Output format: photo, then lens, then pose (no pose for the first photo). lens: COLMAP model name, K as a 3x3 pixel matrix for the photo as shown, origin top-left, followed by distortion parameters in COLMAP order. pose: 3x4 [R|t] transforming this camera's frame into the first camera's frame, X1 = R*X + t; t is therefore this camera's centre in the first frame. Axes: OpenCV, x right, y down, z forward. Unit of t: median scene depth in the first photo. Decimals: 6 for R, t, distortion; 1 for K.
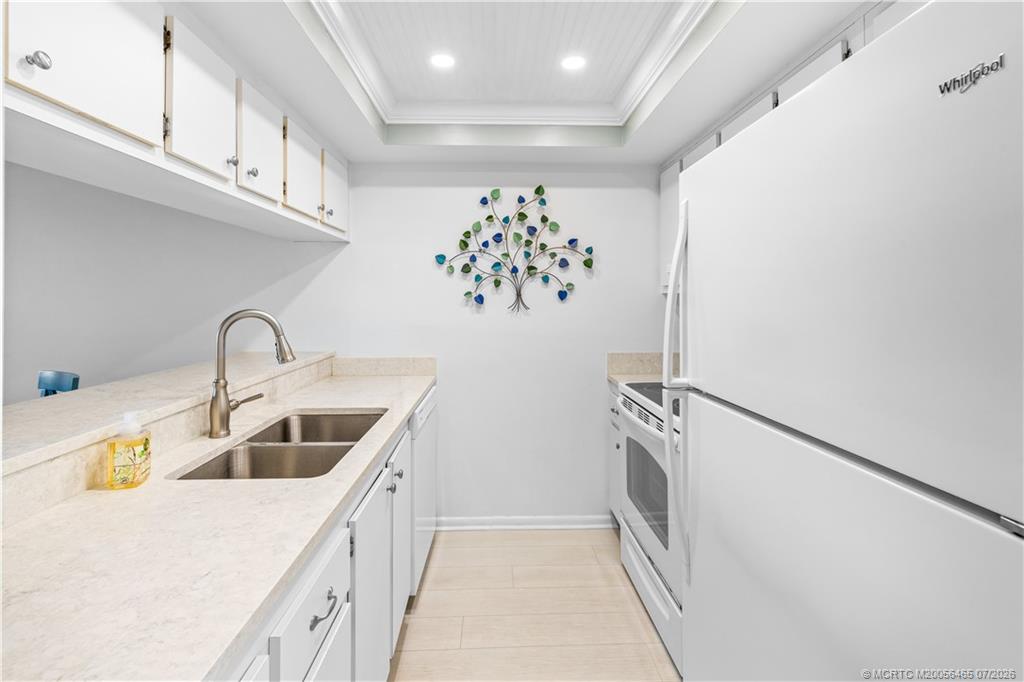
lens RADIAL K [[473.6, 0, 509.9], [0, 473.6, 297.4], [0, 0, 1]] dist [0.004520, -0.000393]
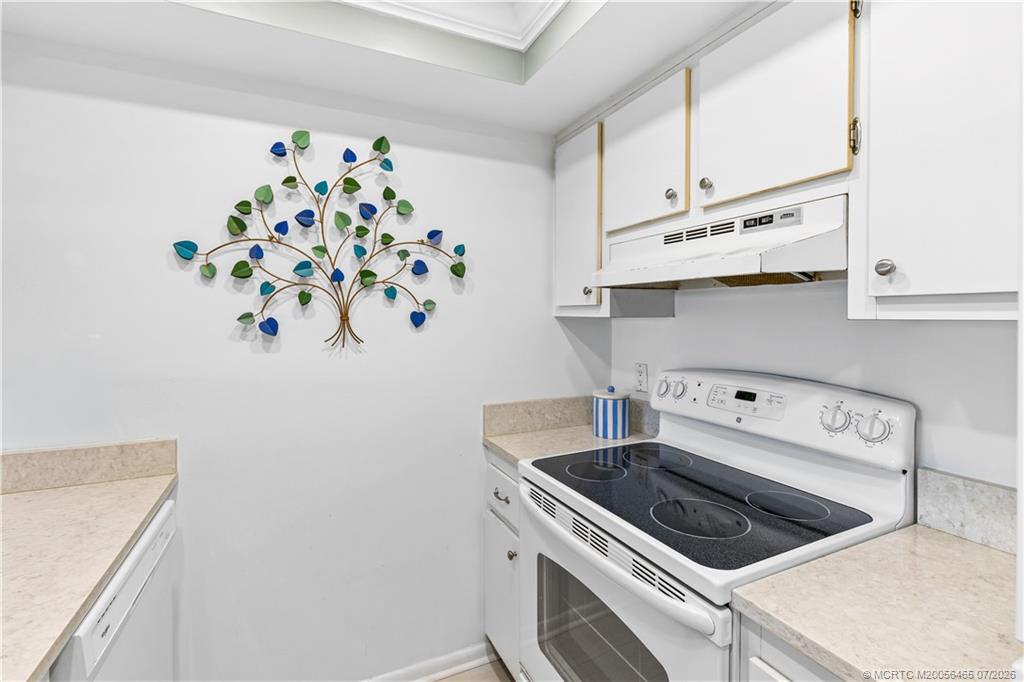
lens RADIAL K [[473.6, 0, 509.6], [0, 473.6, 319.4], [0, 0, 1]] dist [0.004520, -0.000393]
pose [[0.920586, -0.000139, 0.390540, -0.022430], [-0.004071, 0.999942, 0.009952, -0.011369], [-0.390519, -0.010752, 0.920532, 0.378717]]
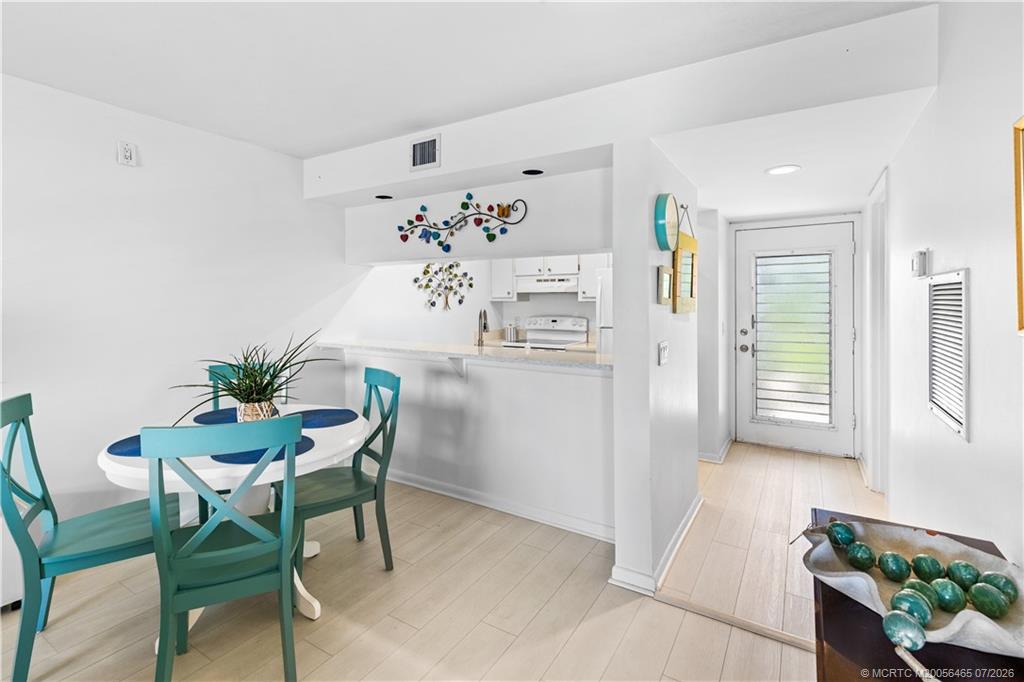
lens RADIAL K [[473.6, 0, 513.3], [0, 473.6, 303.4], [0, 0, 1]] dist [0.004520, -0.000393]
pose [[0.561086, 0.003661, 0.827749, -1.350119], [-0.005129, 0.999986, -0.000946, 0.002787], [-0.827742, -0.003714, 0.561097, -0.235112]]
